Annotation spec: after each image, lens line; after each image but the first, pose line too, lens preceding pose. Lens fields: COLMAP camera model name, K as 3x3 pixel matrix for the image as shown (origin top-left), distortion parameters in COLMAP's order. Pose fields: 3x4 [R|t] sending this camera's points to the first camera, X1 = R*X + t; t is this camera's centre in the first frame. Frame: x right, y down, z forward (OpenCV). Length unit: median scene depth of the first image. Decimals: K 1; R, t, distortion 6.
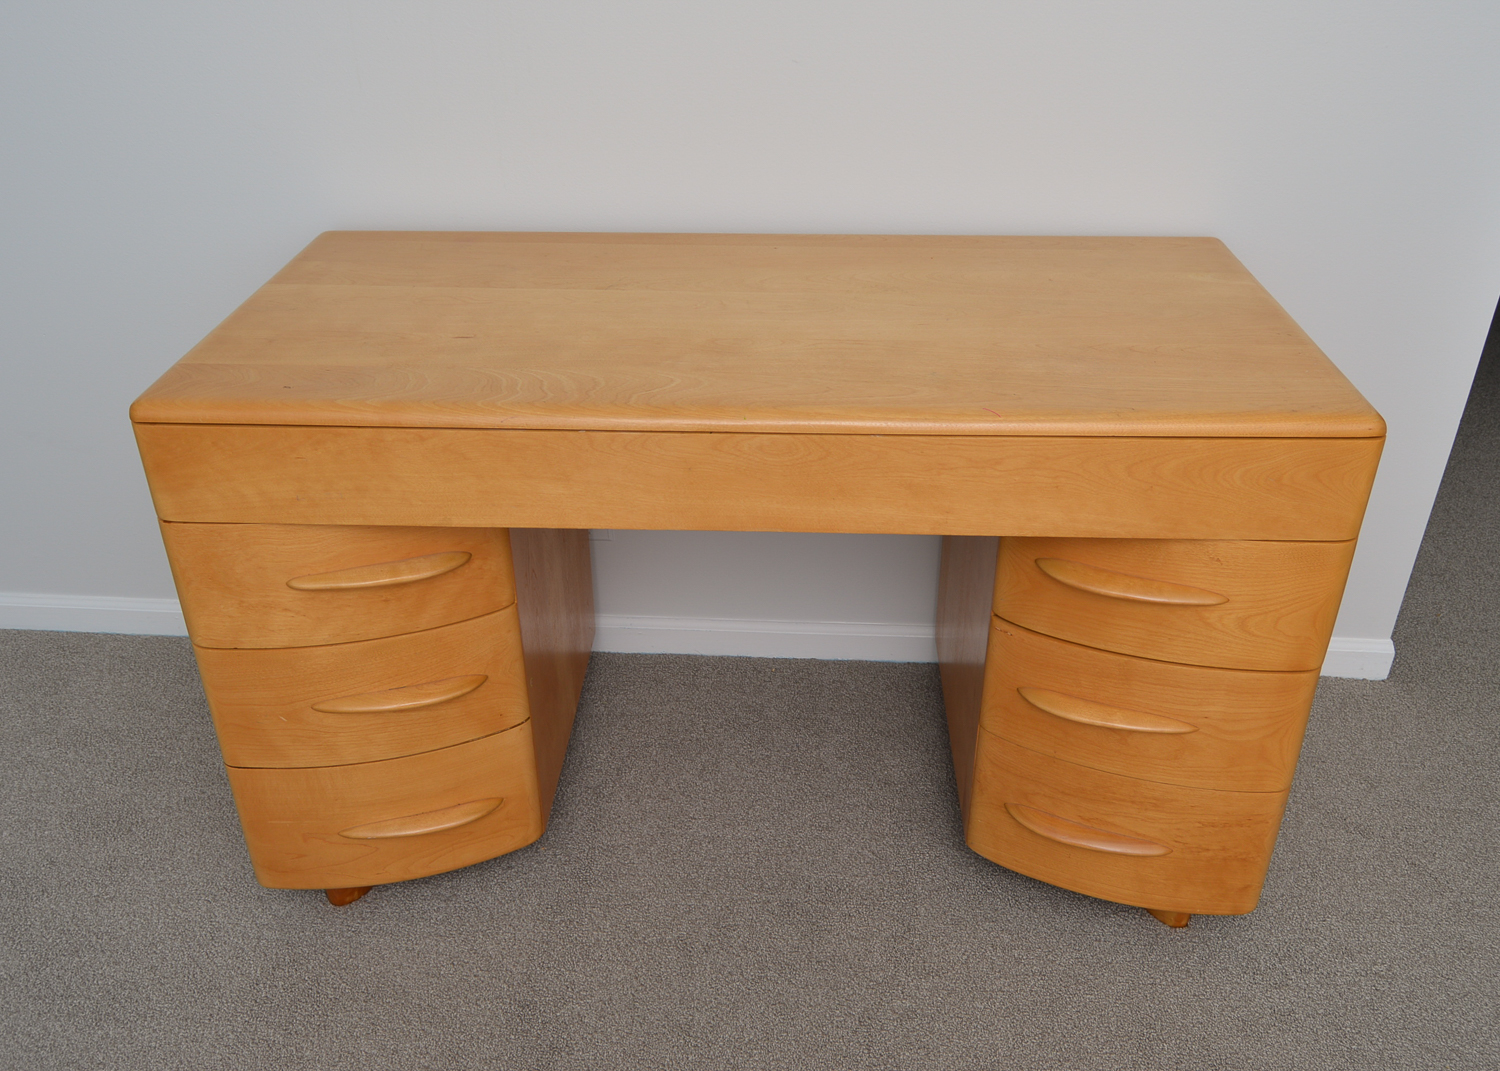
lens RADIAL K [[1239.7, 0, 774.8], [0, 1239.7, 564.1], [0, 0, 1]] dist [-0.026588, 0.013186]
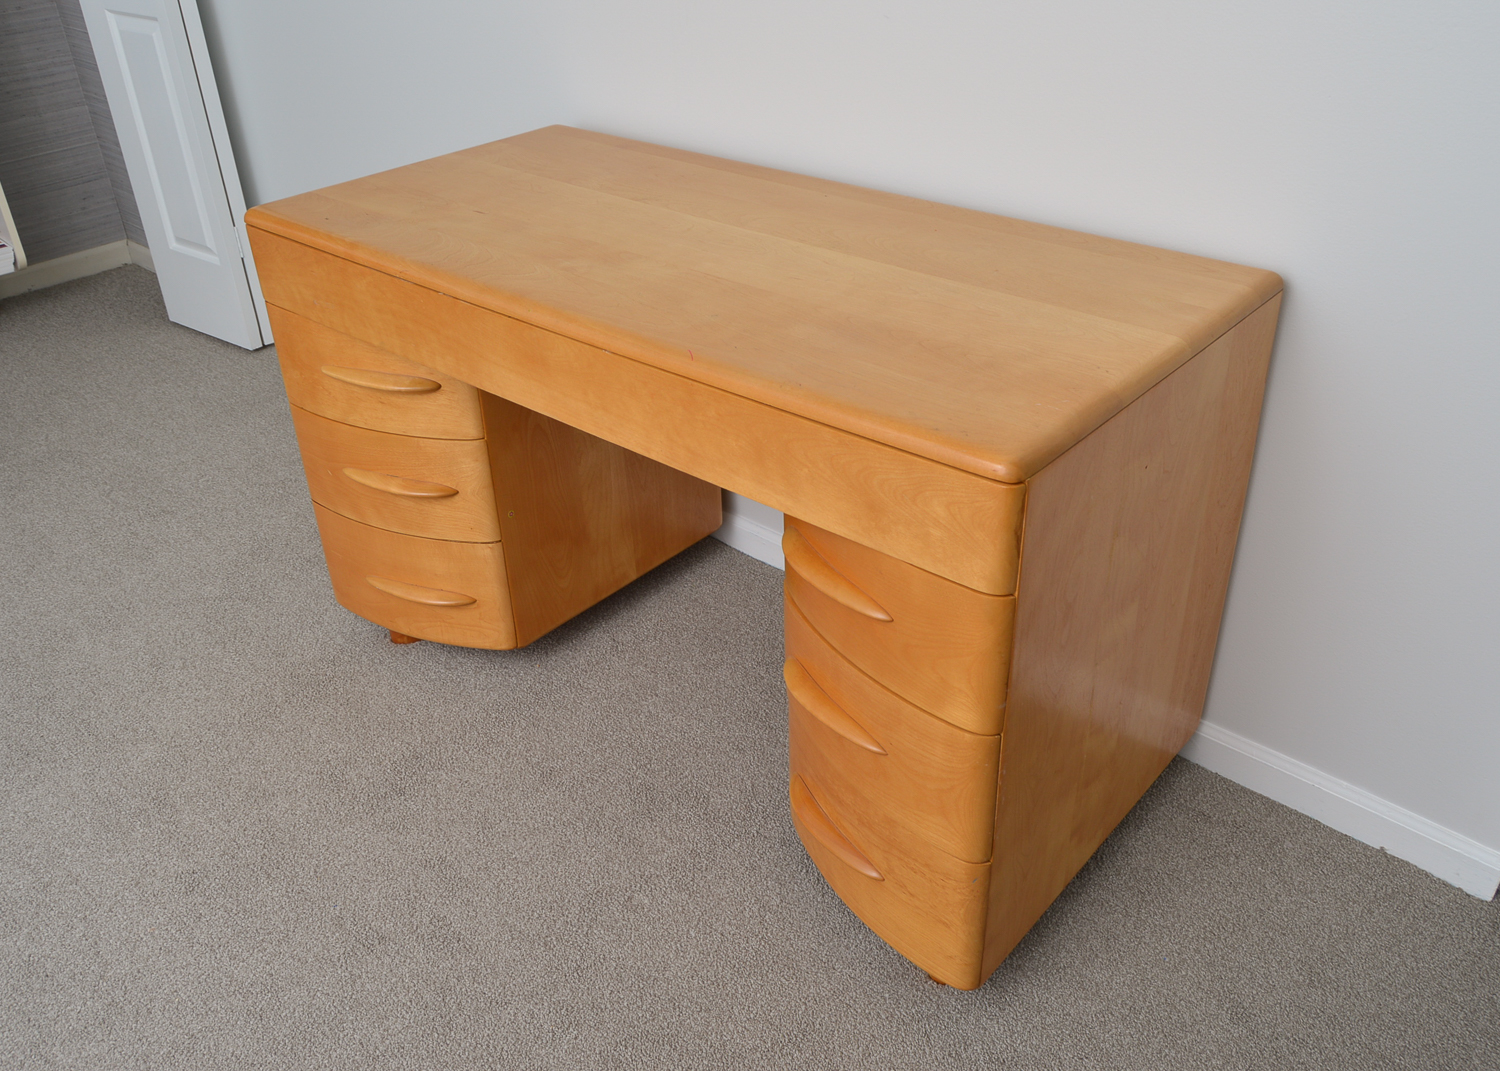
lens RADIAL K [[1239.7, 0, 755.3], [0, 1239.7, 544.8], [0, 0, 1]] dist [-0.026588, 0.013186]
pose [[0.788242, 0.315768, -0.528172, 0.726099], [-0.304749, 0.945972, 0.110745, -0.092300], [0.534606, 0.073666, 0.841885, 0.145048]]
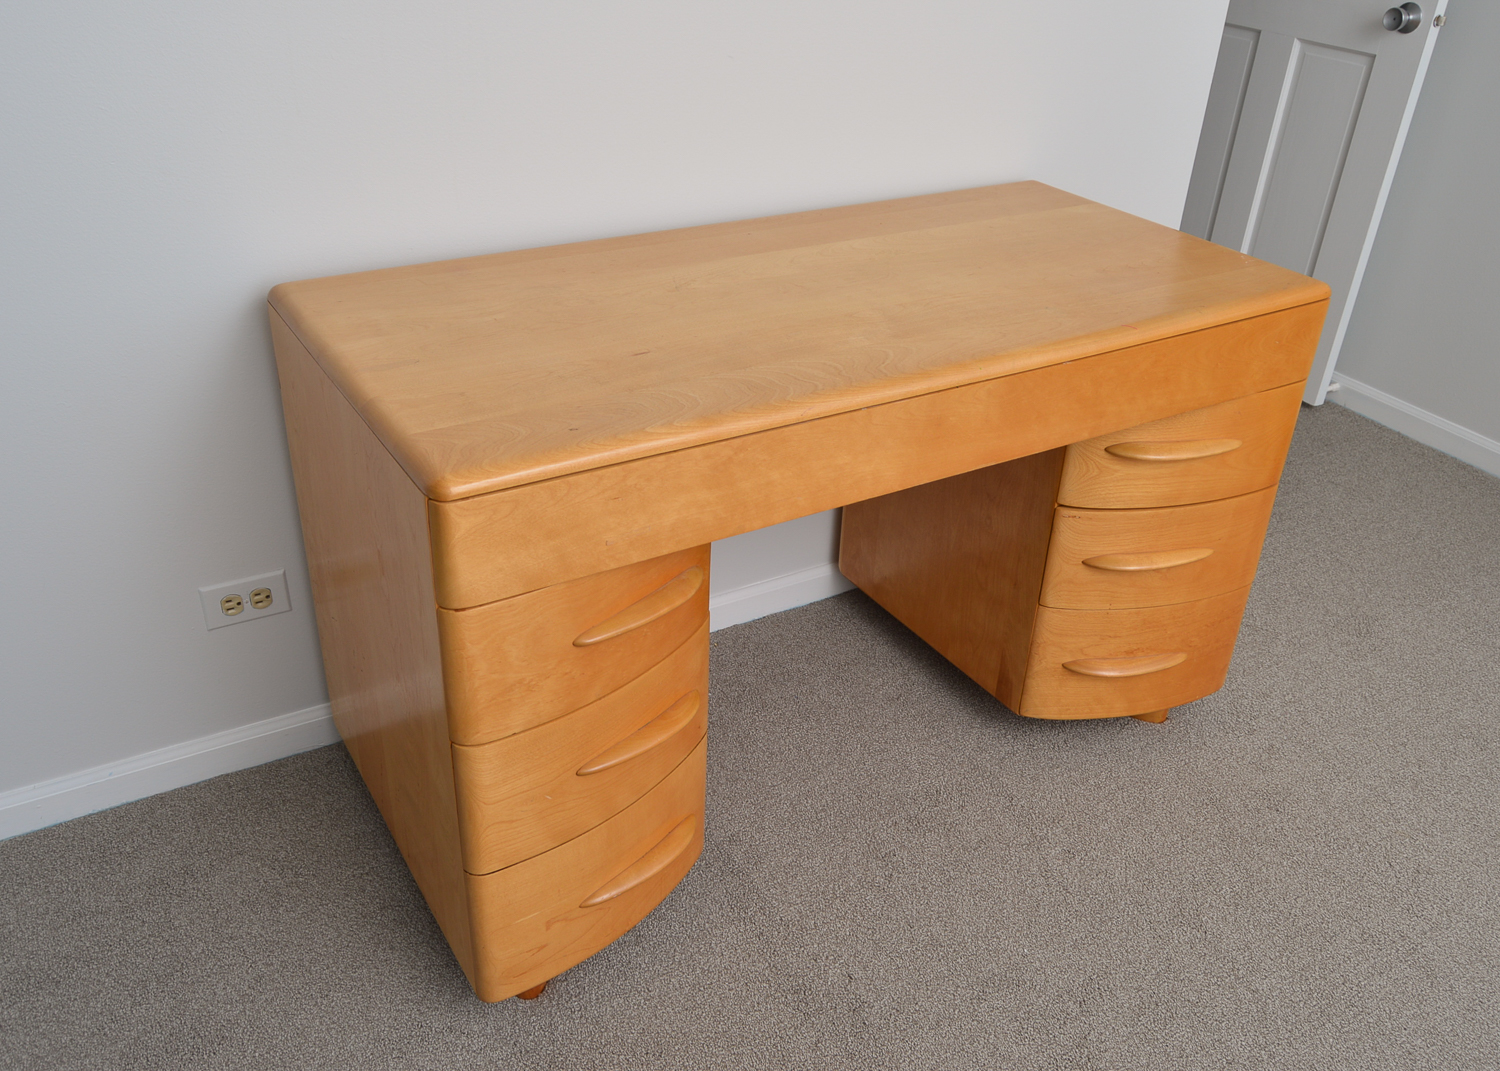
lens RADIAL K [[1239.7, 0, 742.2], [0, 1239.7, 593.9], [0, 0, 1]] dist [-0.026588, 0.013186]
pose [[0.821382, -0.267183, 0.503930, -0.729878], [0.256811, 0.962118, 0.091523, -0.067829], [-0.509294, 0.054239, 0.858882, 0.142975]]
